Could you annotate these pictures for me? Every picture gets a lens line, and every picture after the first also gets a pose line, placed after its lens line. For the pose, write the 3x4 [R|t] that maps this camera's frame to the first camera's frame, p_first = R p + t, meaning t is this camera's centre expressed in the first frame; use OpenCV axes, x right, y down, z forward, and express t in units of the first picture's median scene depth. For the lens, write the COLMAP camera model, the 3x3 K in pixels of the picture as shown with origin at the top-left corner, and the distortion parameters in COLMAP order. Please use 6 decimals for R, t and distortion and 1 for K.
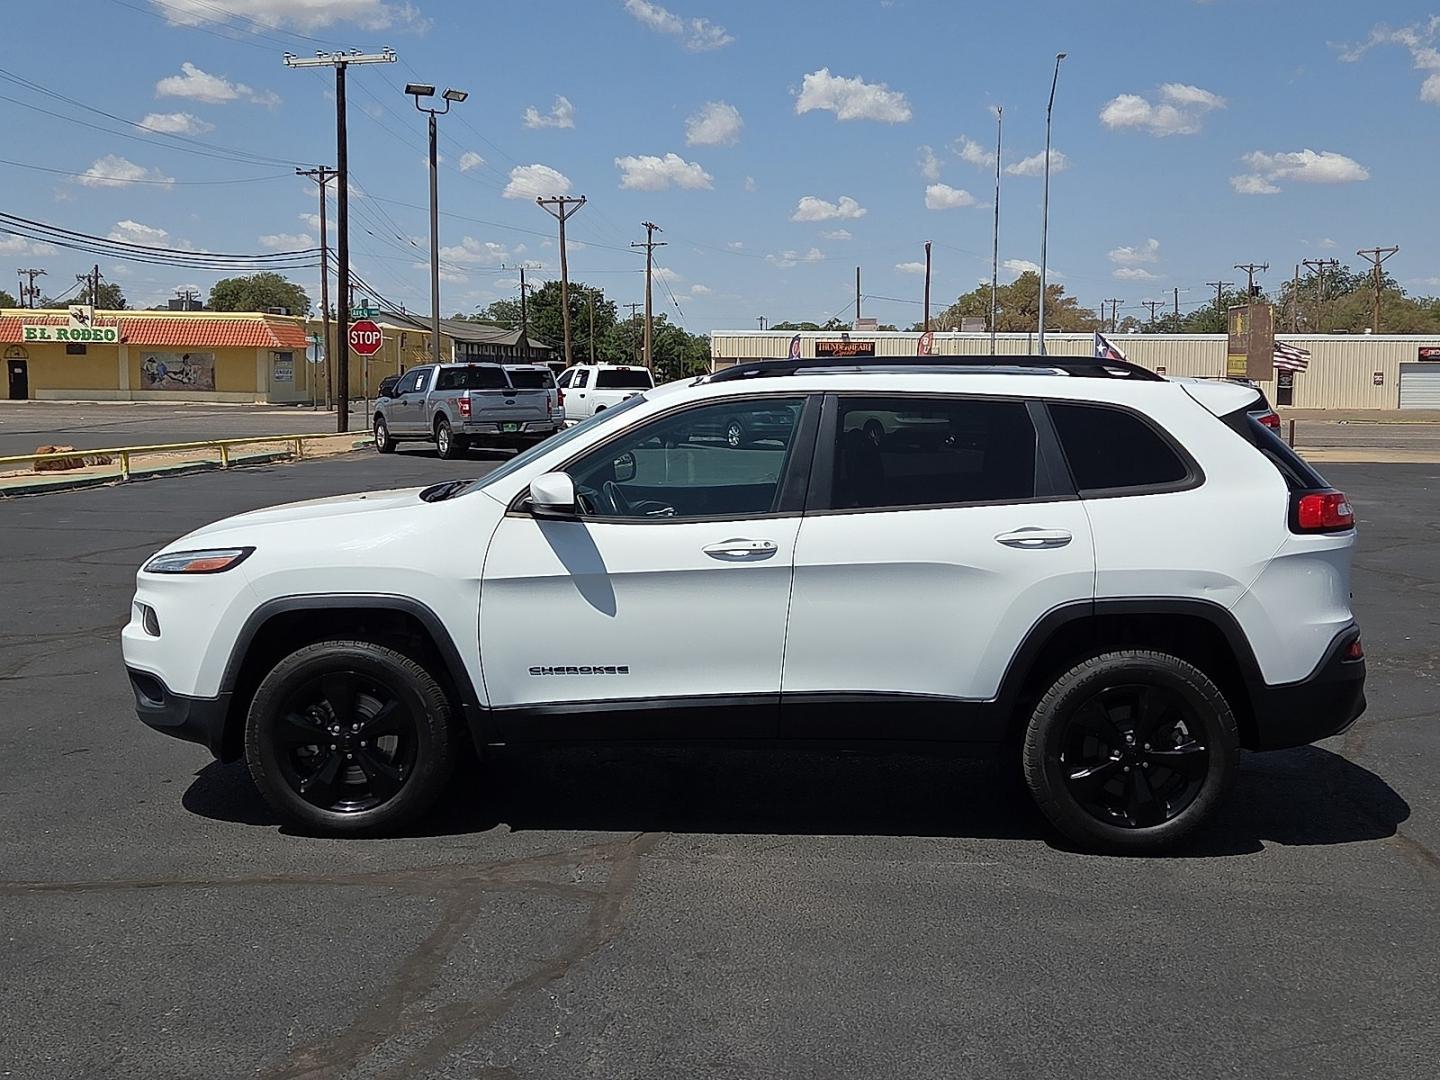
lens RADIAL K [[1834.8, 0, 732.1], [0, 1834.8, 535.7], [0, 0, 1]] dist [0.059328, 0.000000]
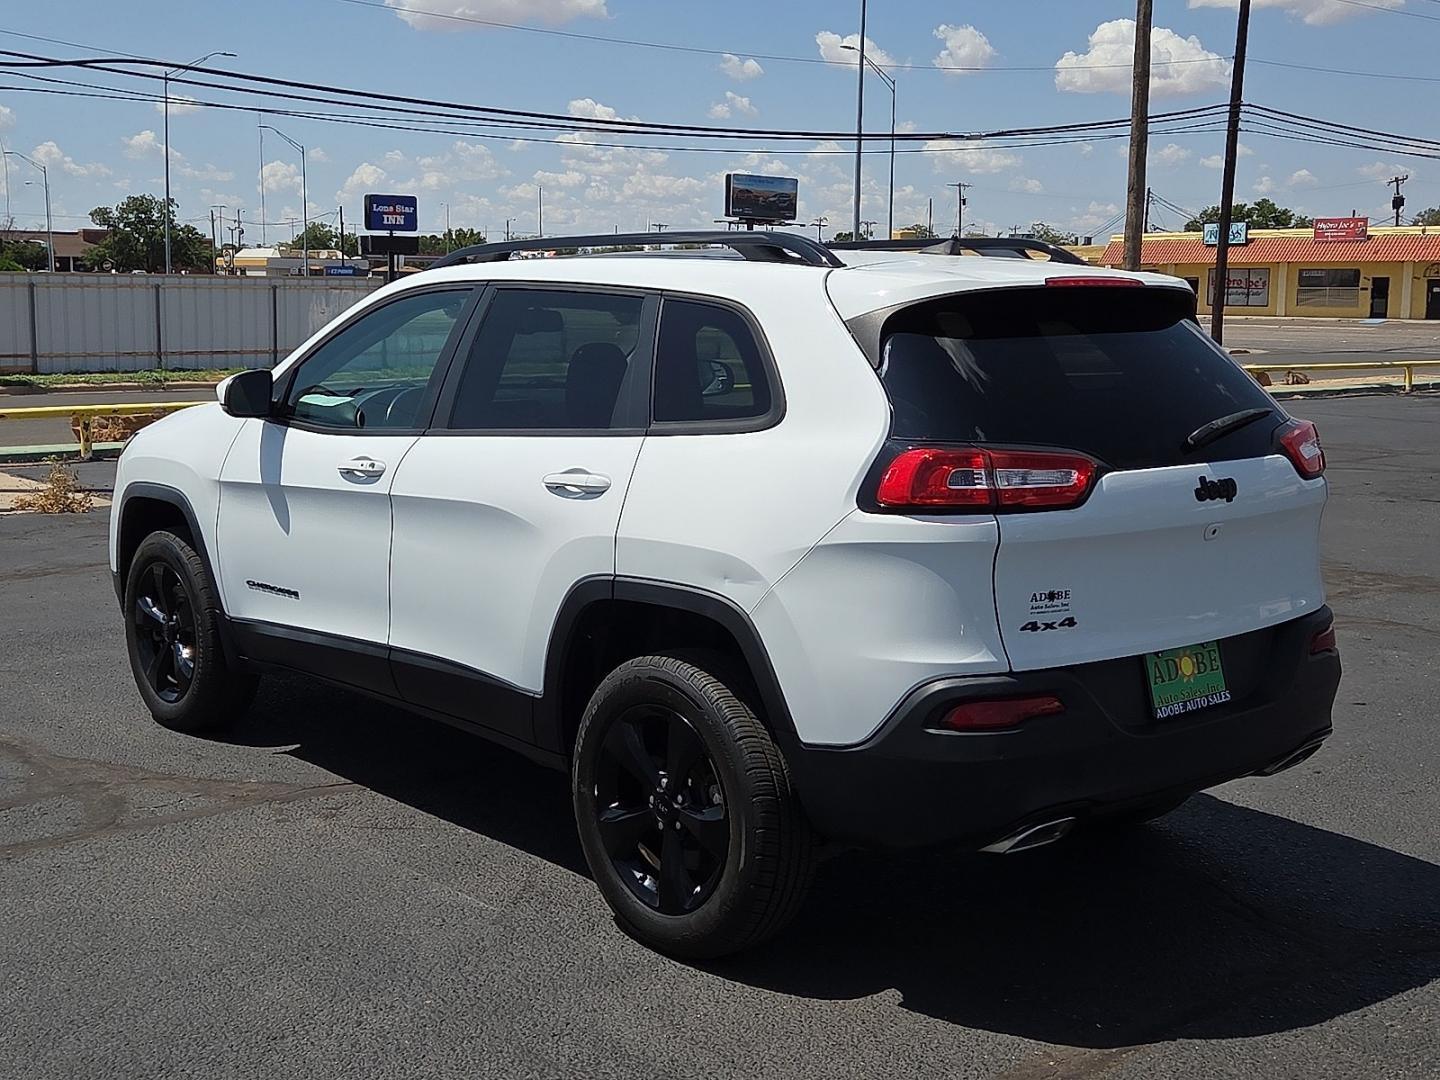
lens RADIAL K [[1834.8, 0, 716.0], [0, 1834.8, 551.8], [0, 0, 1]] dist [0.059328, 0.000000]
pose [[0.678525, 0.106615, -0.726799, 0.722482], [-0.070351, 0.994295, 0.080176, -0.033458], [0.731201, -0.003270, 0.682154, 0.537833]]
